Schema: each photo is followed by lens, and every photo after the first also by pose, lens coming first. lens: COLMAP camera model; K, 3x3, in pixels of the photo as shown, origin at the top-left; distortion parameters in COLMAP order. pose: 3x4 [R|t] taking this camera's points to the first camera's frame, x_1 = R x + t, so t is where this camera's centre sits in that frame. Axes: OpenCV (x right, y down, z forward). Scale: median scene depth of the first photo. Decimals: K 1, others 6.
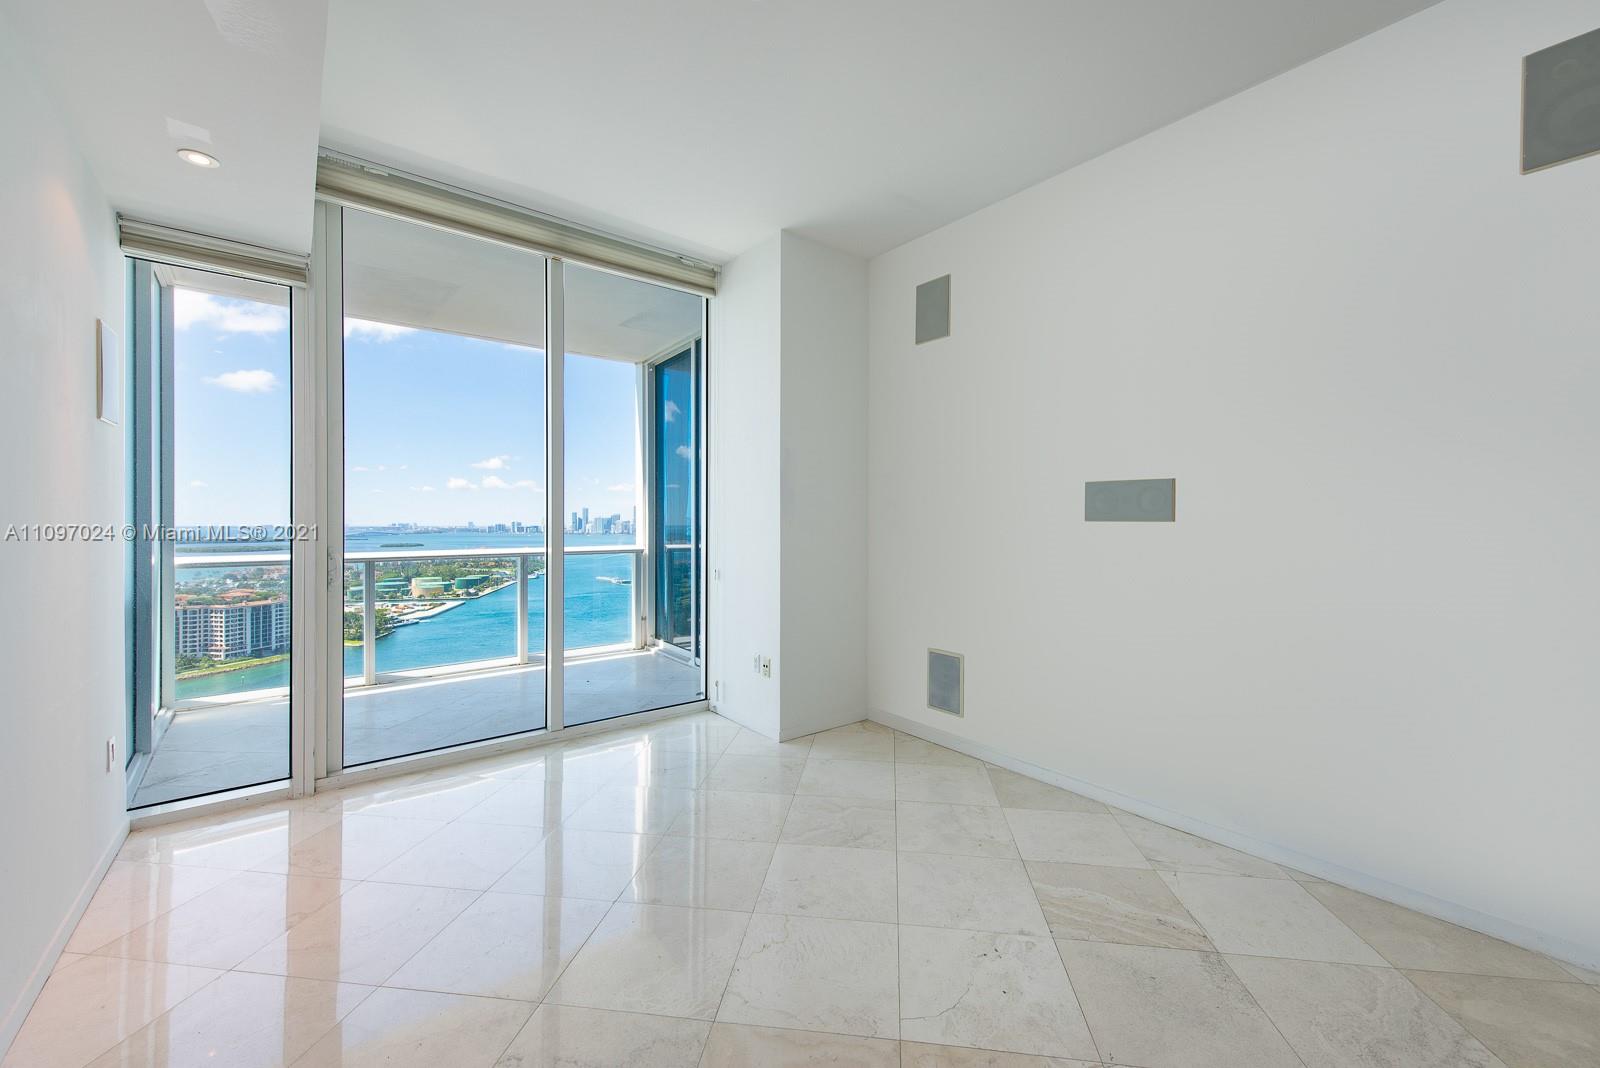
lens RADIAL K [[639.6, 0, 789.8], [0, 639.6, 526.9], [0, 0, 1]] dist [-0.006750, -0.001810]
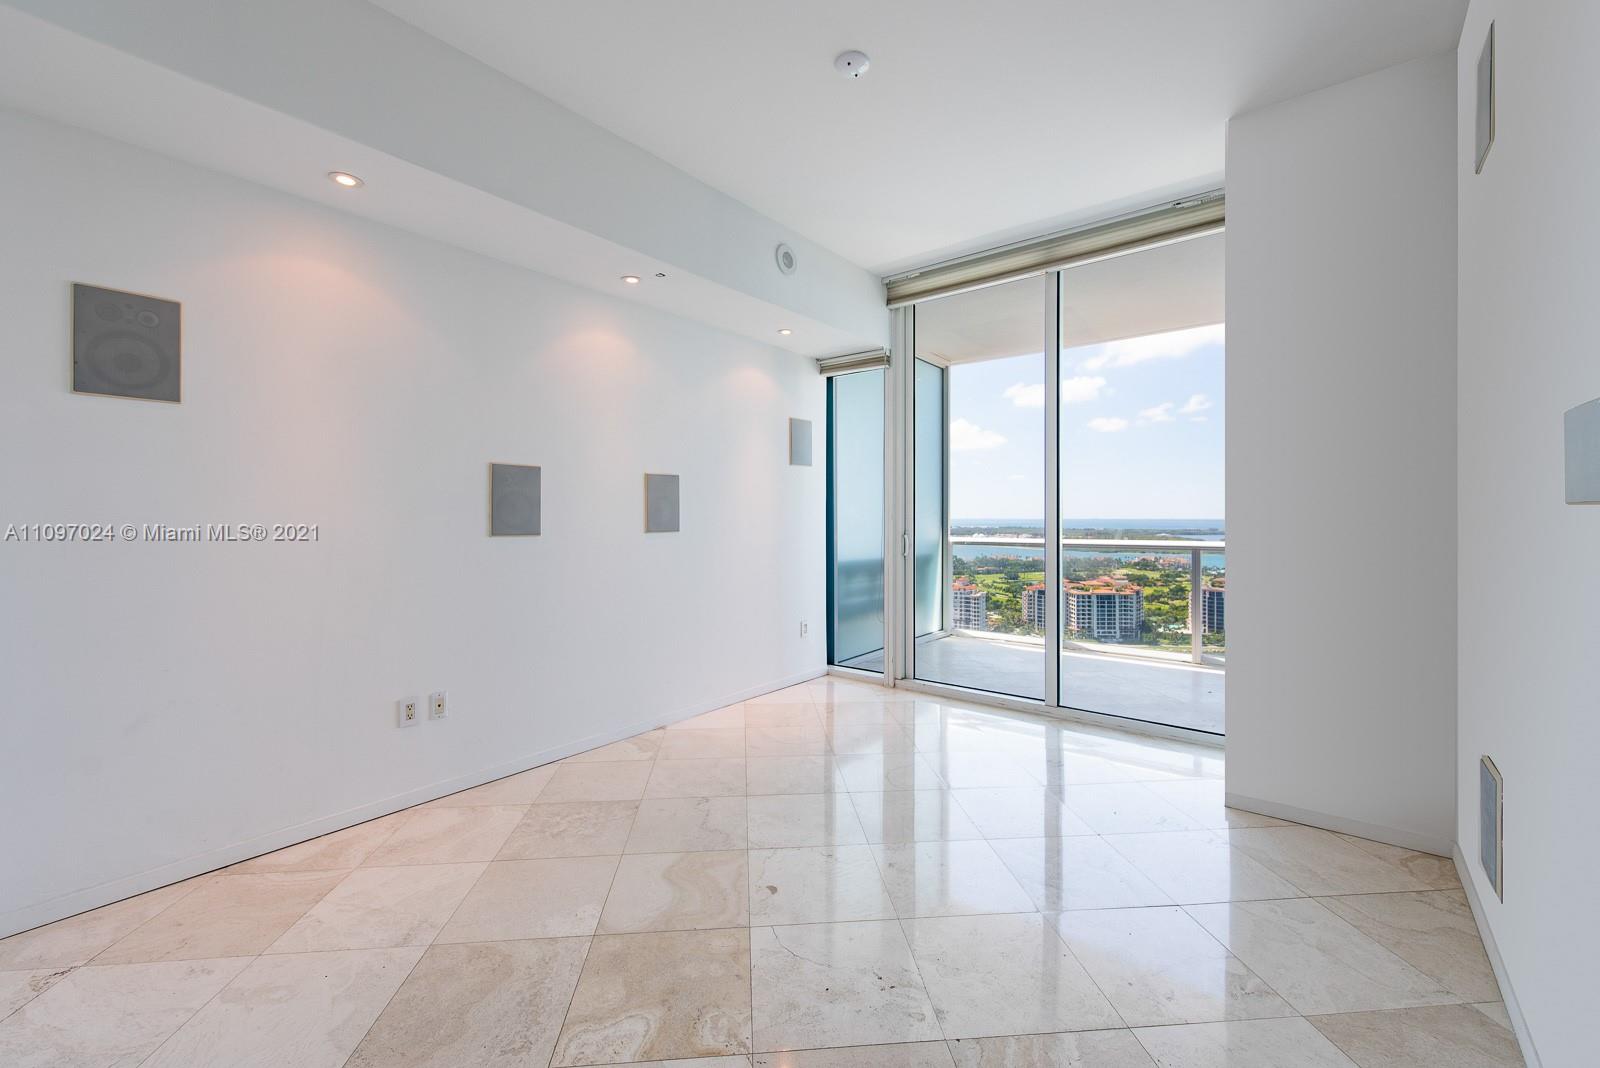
lens RADIAL K [[639.6, 0, 794.7], [0, 639.6, 521.0], [0, 0, 1]] dist [-0.006750, -0.001810]
pose [[0.204786, 0.004263, -0.978798, 0.623512], [-0.002568, 0.999989, 0.003818, 0.001867], [0.978803, 0.001732, 0.204795, 0.359794]]
